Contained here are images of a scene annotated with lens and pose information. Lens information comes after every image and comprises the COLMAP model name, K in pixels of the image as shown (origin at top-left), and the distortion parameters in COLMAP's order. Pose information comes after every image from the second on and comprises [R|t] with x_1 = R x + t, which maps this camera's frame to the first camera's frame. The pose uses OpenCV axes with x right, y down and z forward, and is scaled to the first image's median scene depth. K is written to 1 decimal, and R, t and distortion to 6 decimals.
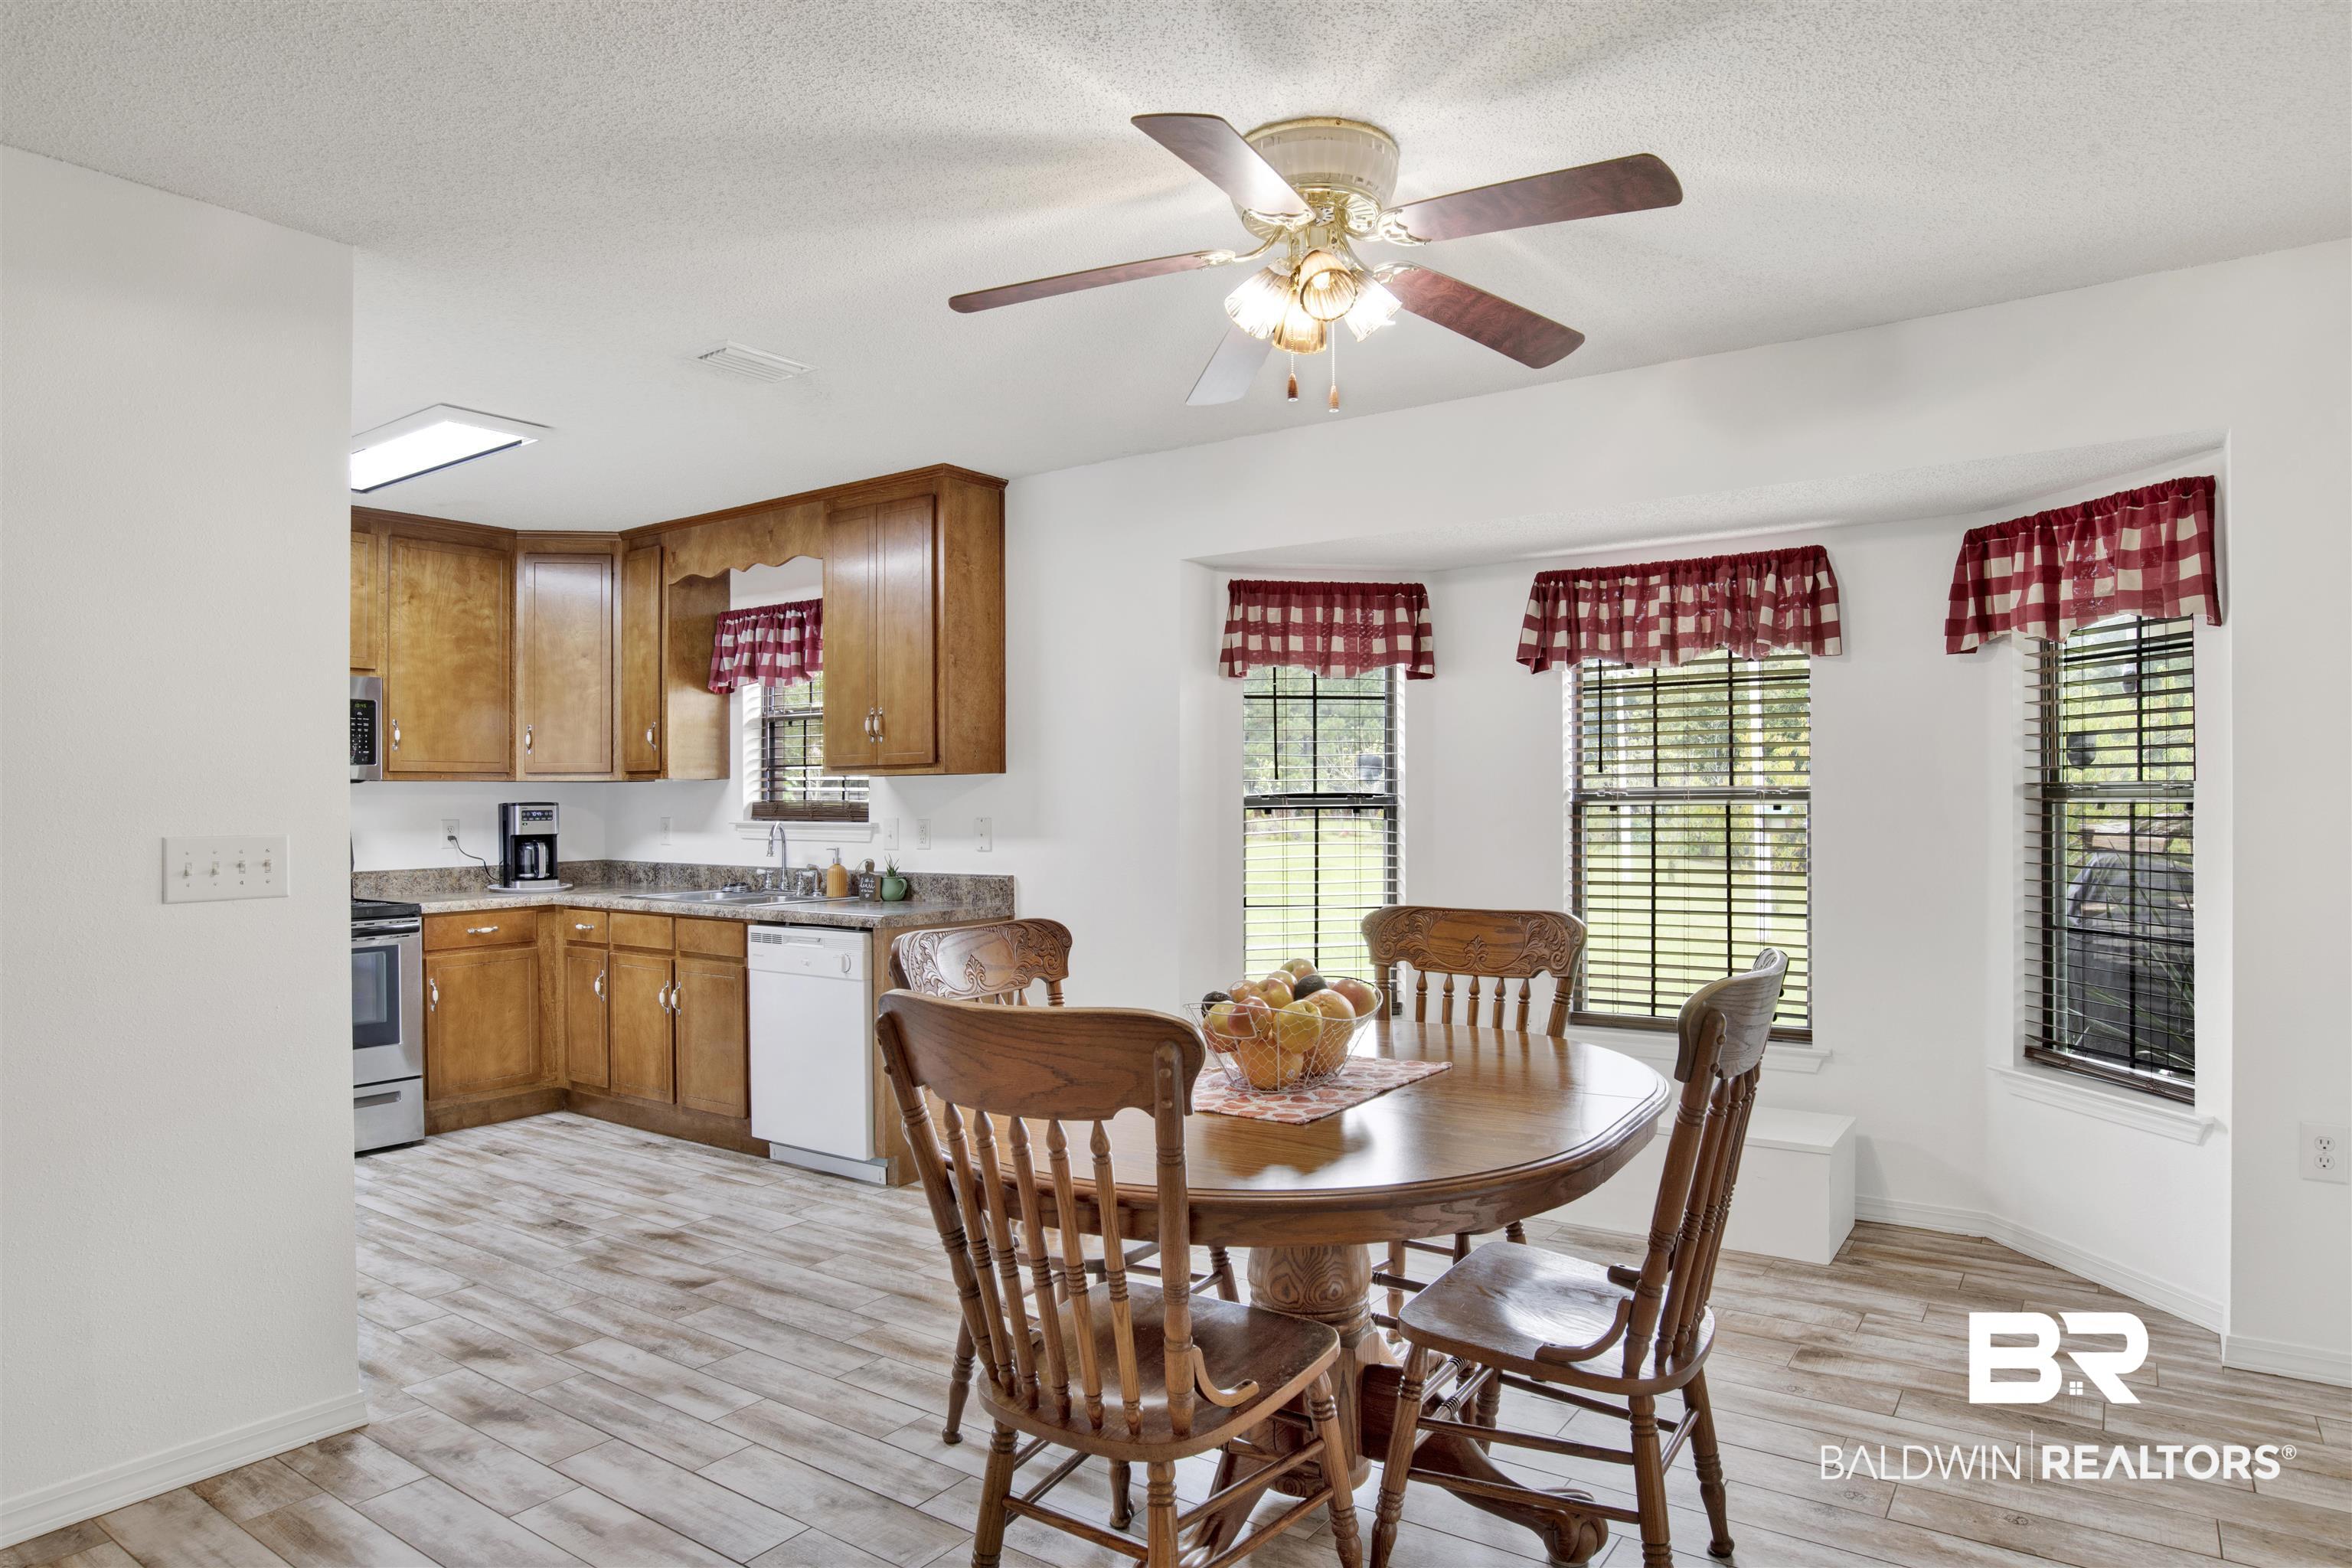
lens RADIAL K [[1397.2, 0, 1177.8], [0, 1397.2, 788.3], [0, 0, 1]] dist [-0.058602, 0.013873]
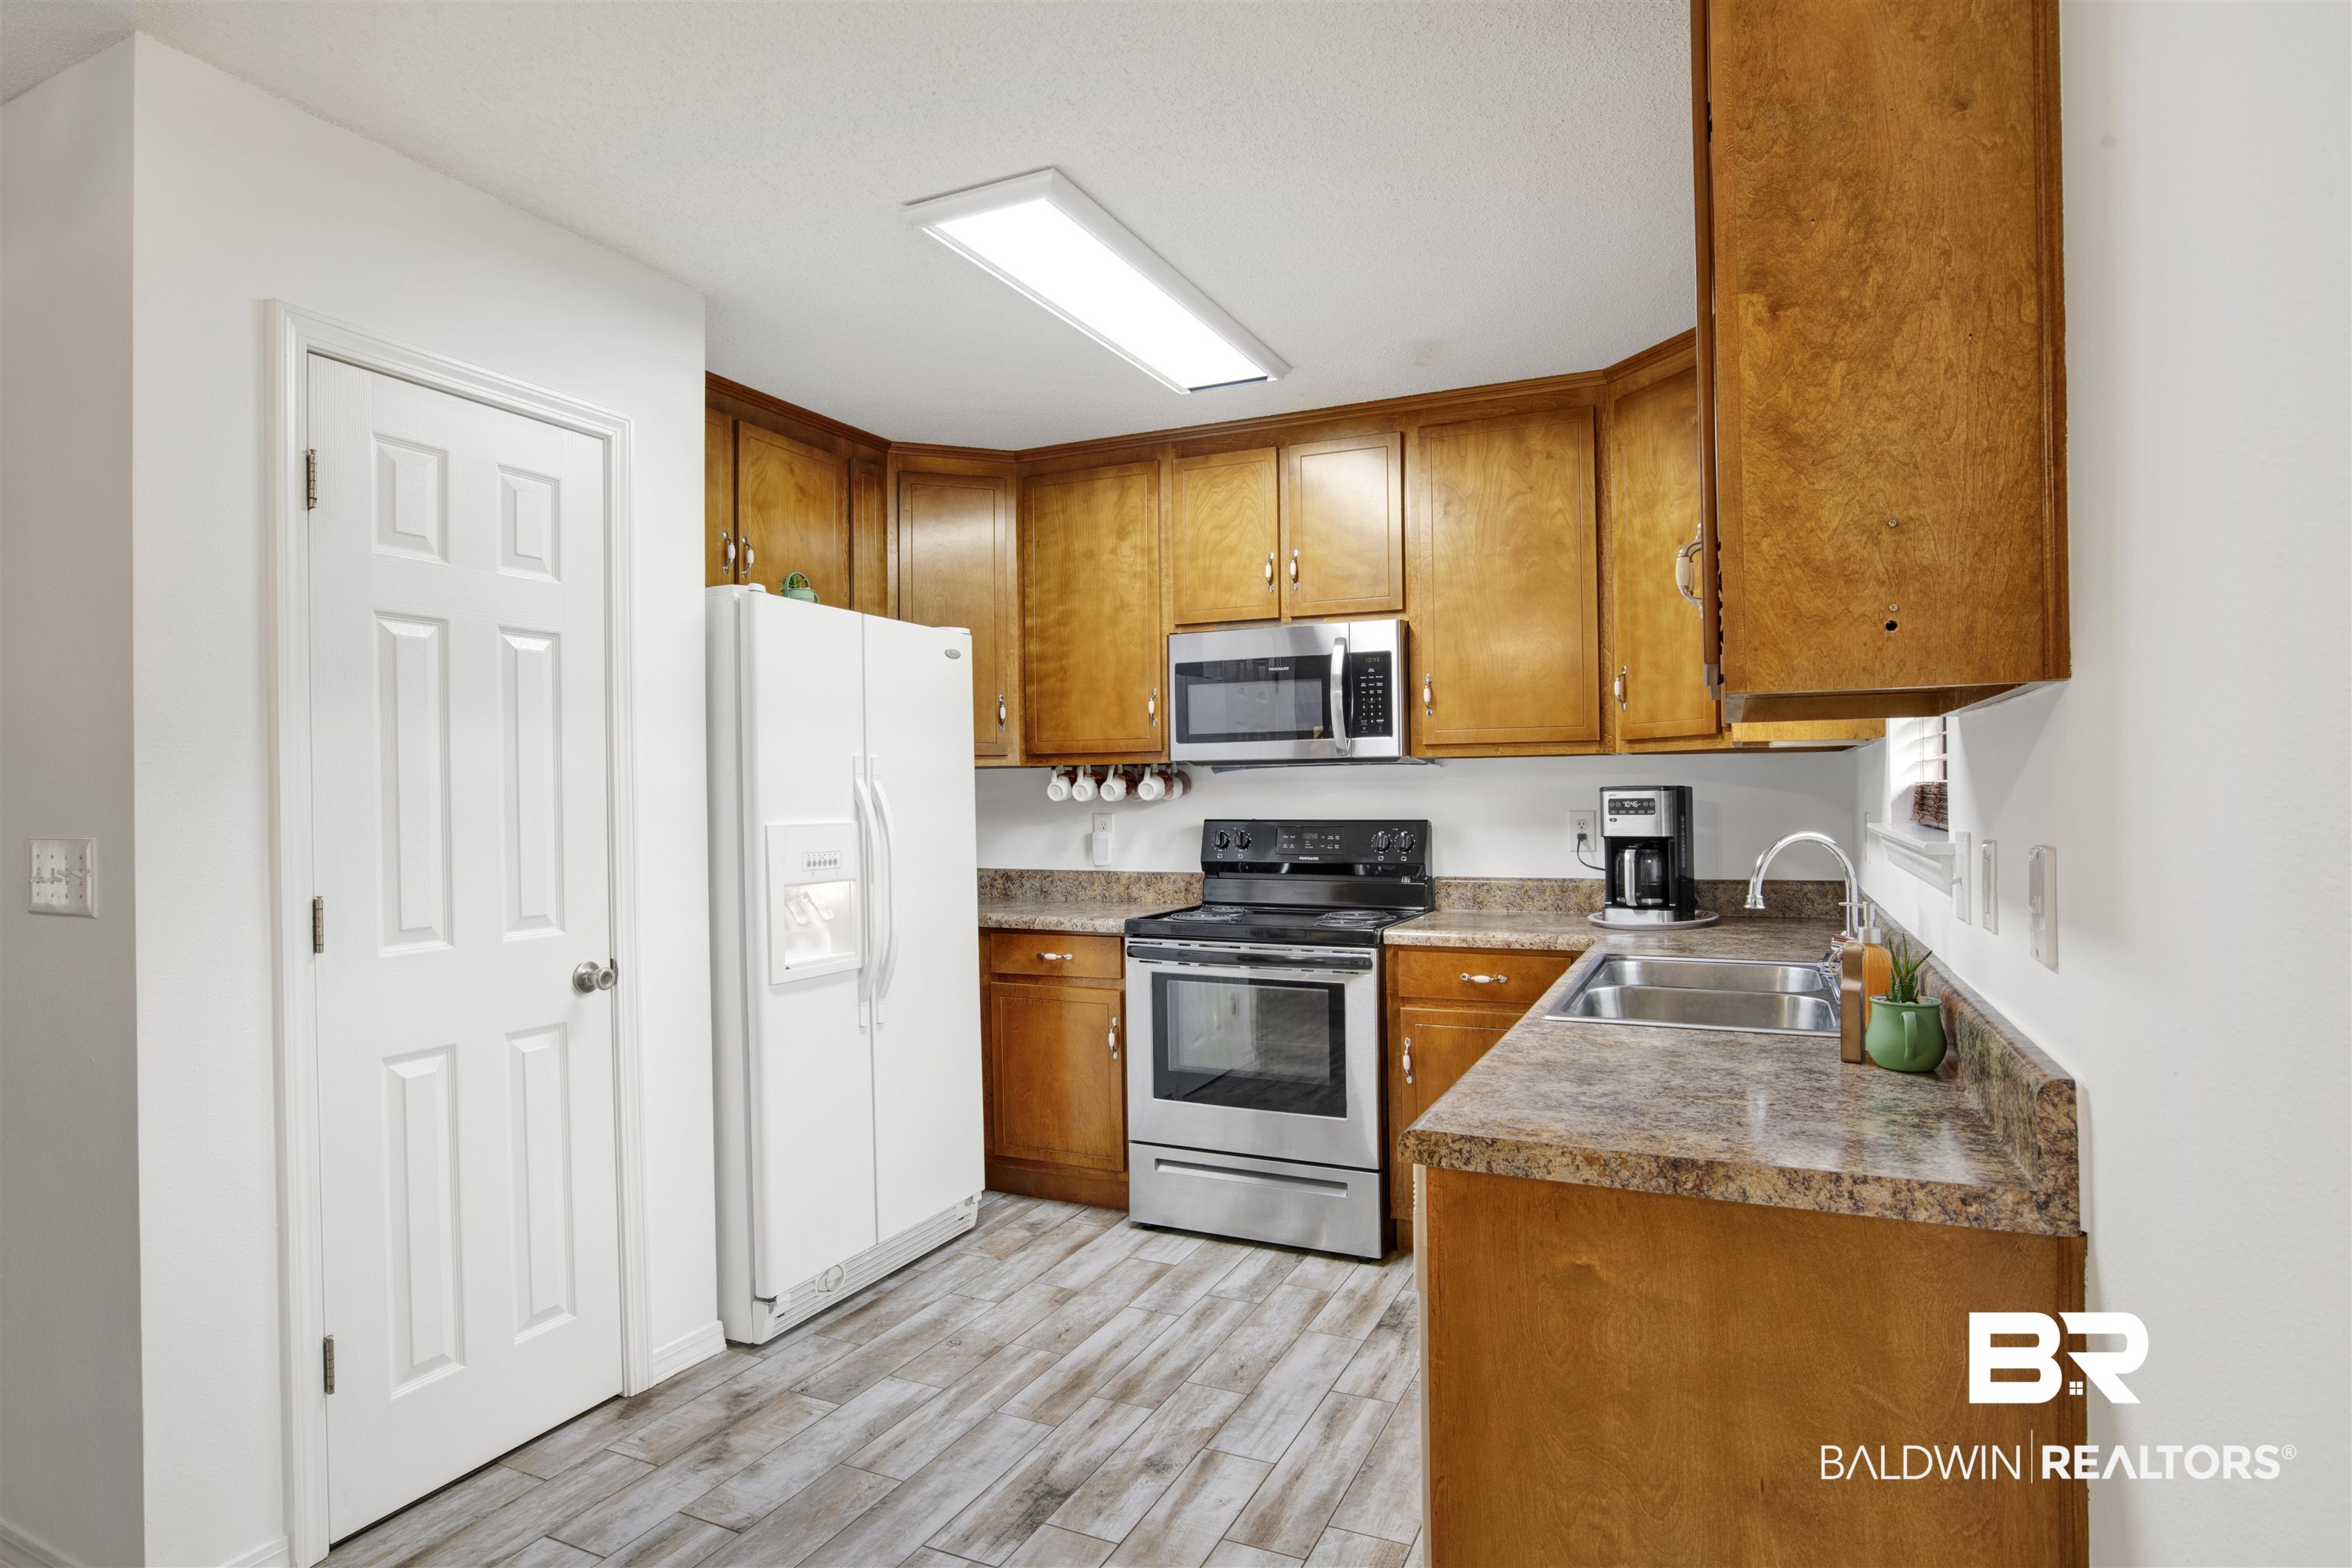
lens RADIAL K [[1253.9, 0, 1186.2], [0, 1253.9, 788.9], [0, 0, 1]] dist [-0.058825, 0.019059]
pose [[0.182911, 0.003294, -0.983124, 0.074414], [0.014144, 0.999882, 0.005982, 0.006143], [0.983028, -0.015000, 0.182843, 0.850470]]
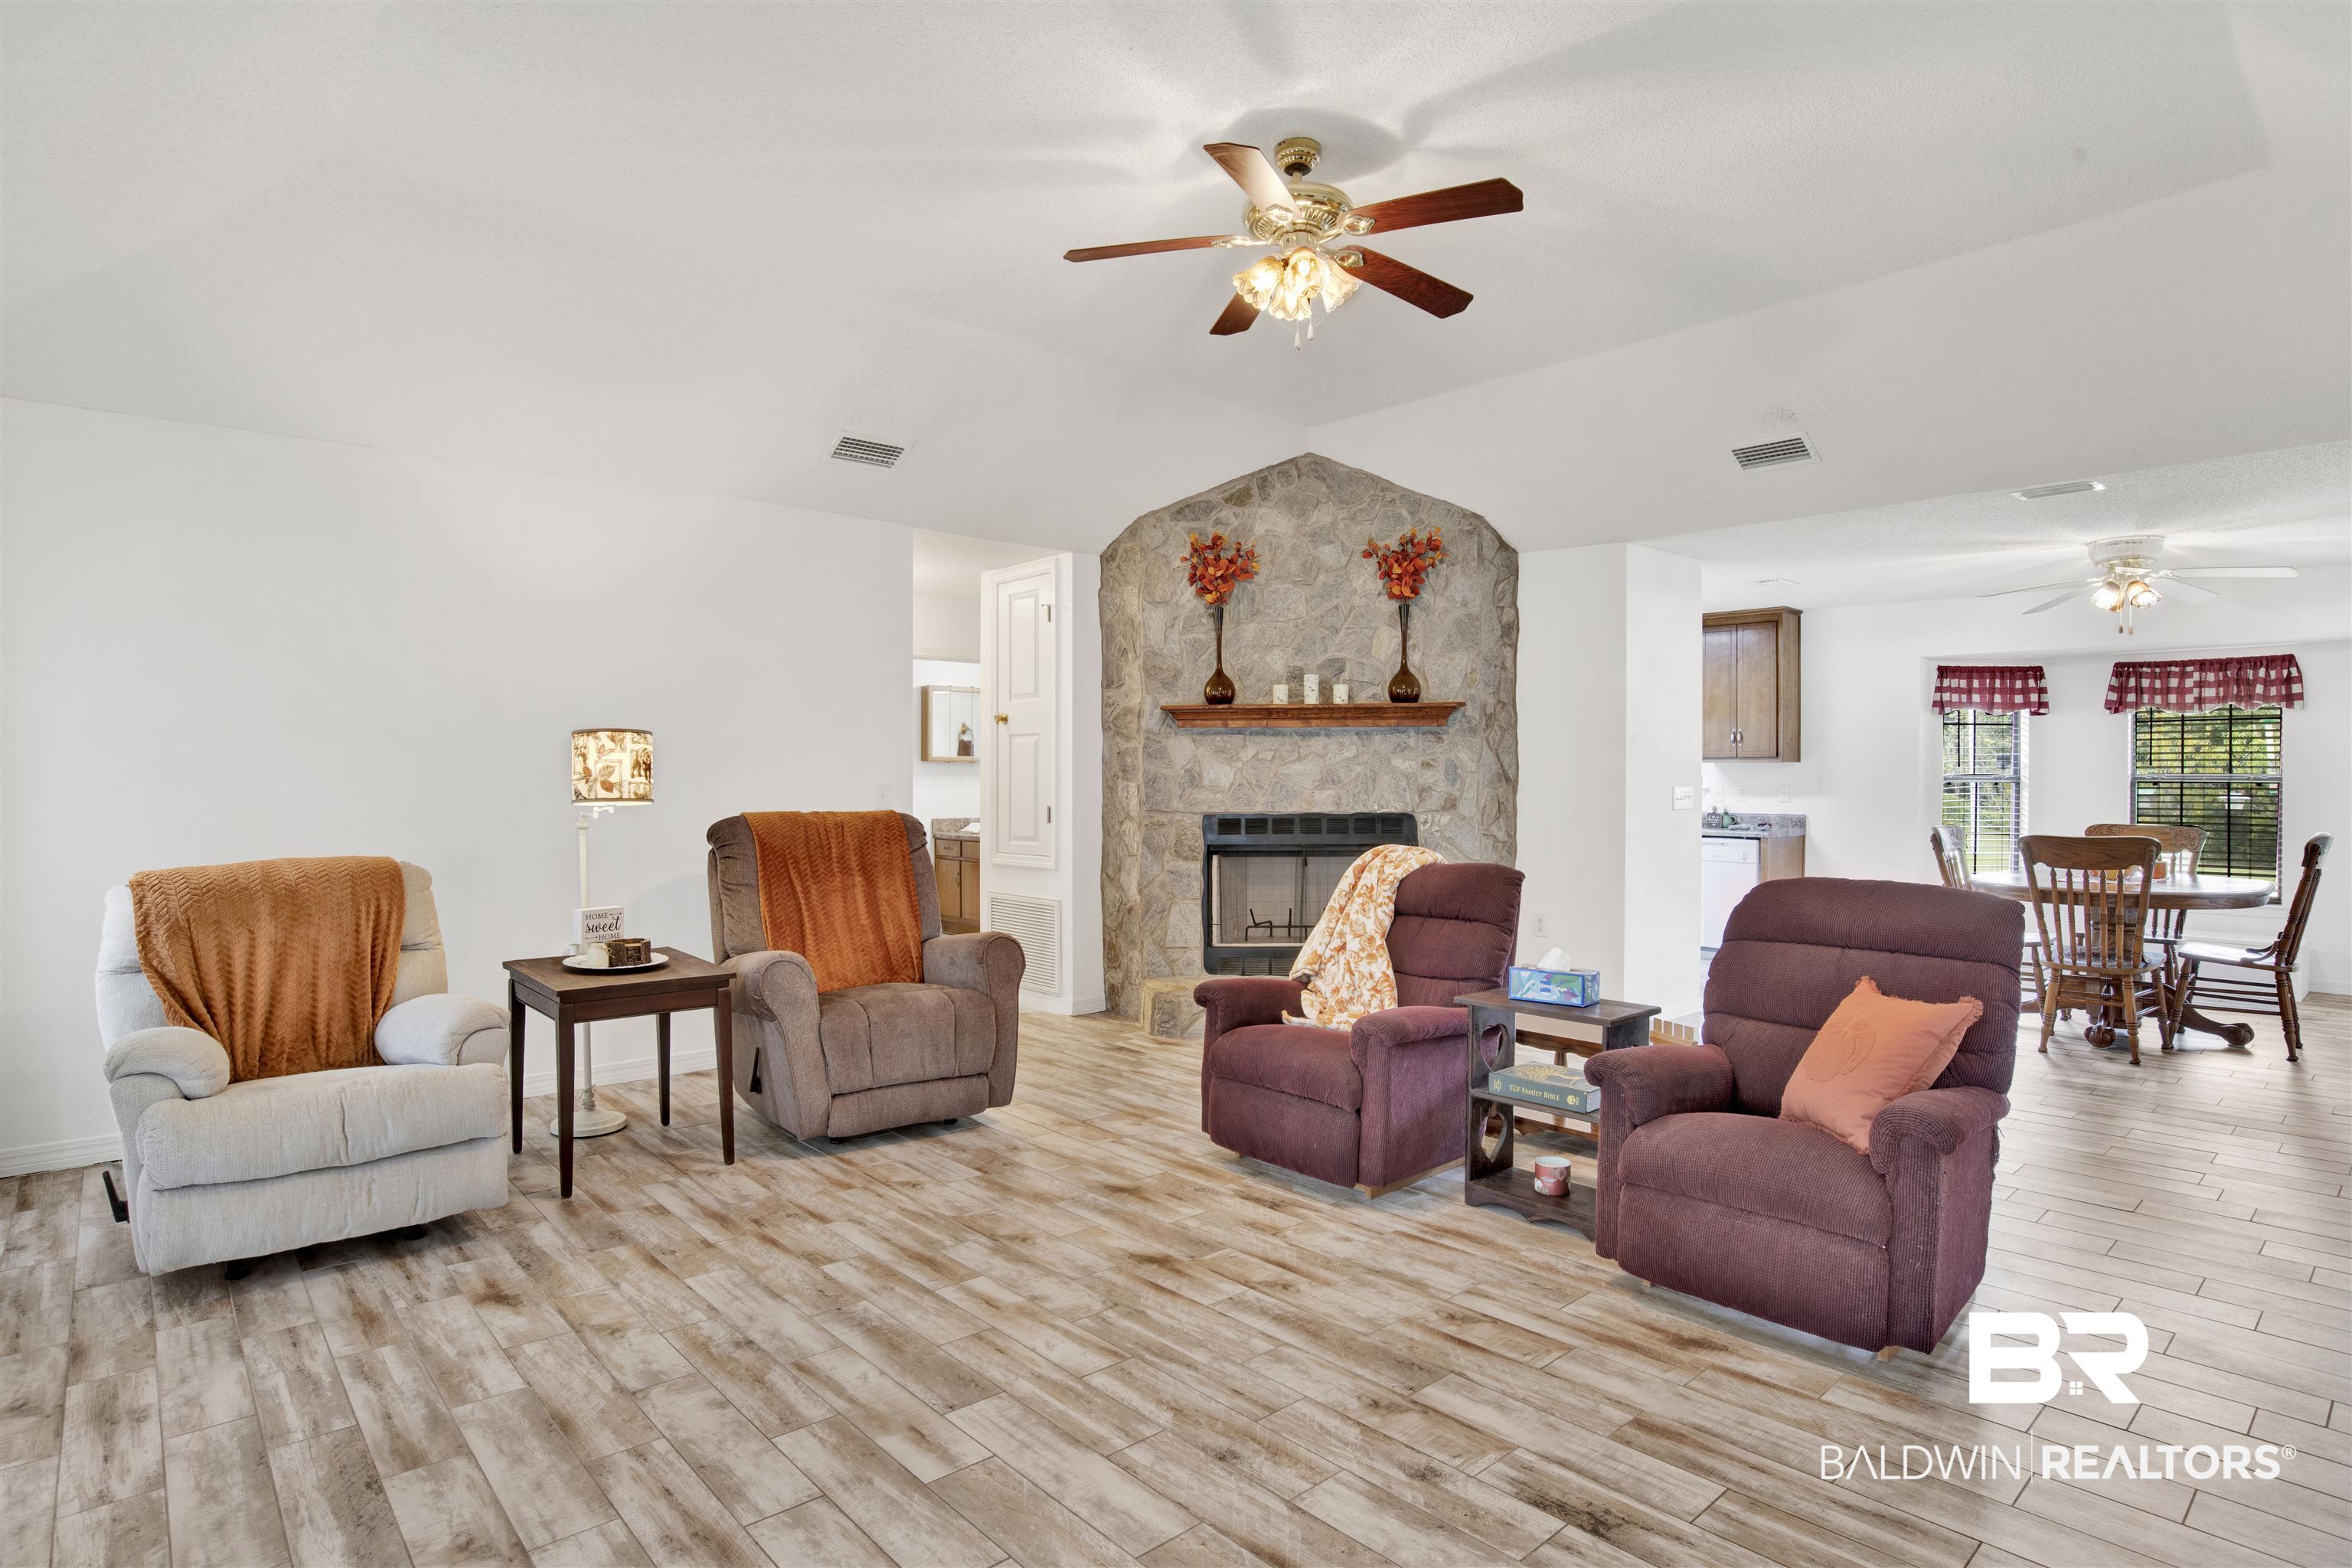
lens RADIAL K [[1253.9, 0, 1191.0], [0, 1253.9, 768.1], [0, 0, 1]] dist [-0.058825, 0.019059]
pose [[0.974783, 0.012494, -0.222806, -0.598278], [-0.011733, 0.999920, 0.004741, -0.001220], [0.222848, -0.002008, 0.974851, -0.912972]]
